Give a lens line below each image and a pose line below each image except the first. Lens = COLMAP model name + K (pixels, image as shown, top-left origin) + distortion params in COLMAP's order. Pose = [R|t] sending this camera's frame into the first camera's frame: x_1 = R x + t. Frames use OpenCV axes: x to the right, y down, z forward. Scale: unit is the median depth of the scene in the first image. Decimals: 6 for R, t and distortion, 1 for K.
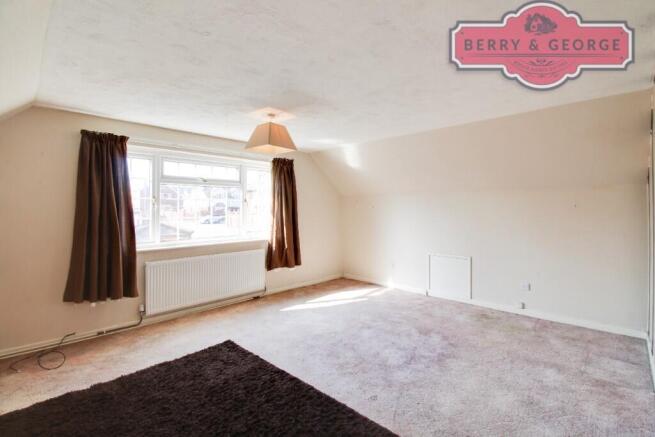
lens RADIAL K [[306.5, 0, 326.9], [0, 306.5, 196.1], [0, 0, 1]] dist [-0.000561, -0.000259]
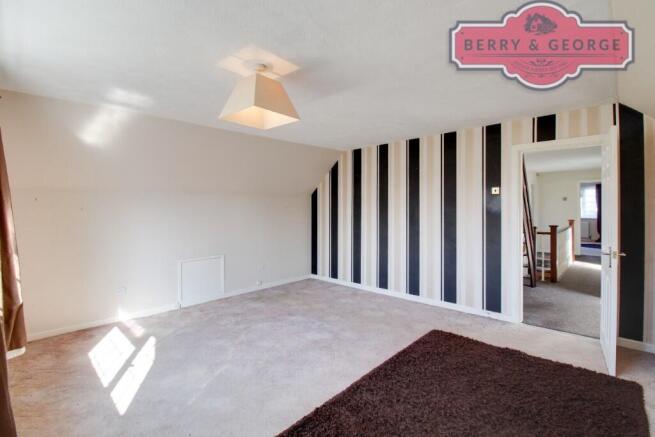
lens RADIAL K [[306.5, 0, 326.9], [0, 306.5, 196.1], [0, 0, 1]] dist [-0.000561, -0.000259]
pose [[-0.011866, 0.053831, 0.998480, -0.680095], [-0.030873, 0.998054, -0.054175, 0.041067], [-0.999453, -0.031469, -0.010181, 0.697980]]
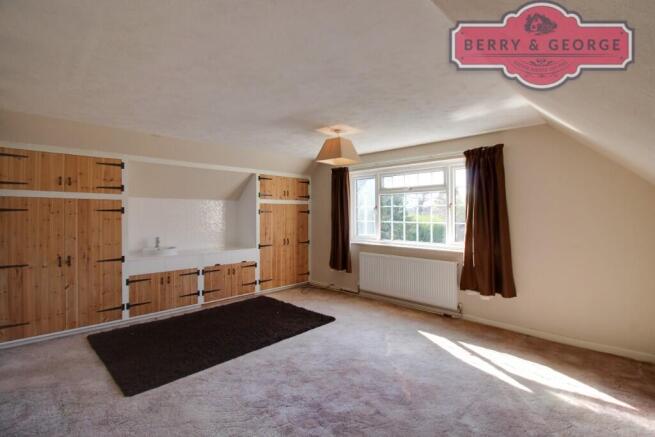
lens RADIAL K [[310.9, 0, 339.5], [0, 310.9, 214.6], [0, 0, 1]] dist [-0.000110, -0.000028]
pose [[0.005262, 0.003820, -0.999979, 0.746426], [0.045006, 0.998979, 0.004053, 0.026752], [0.998973, -0.045026, 0.005085, 0.790380]]
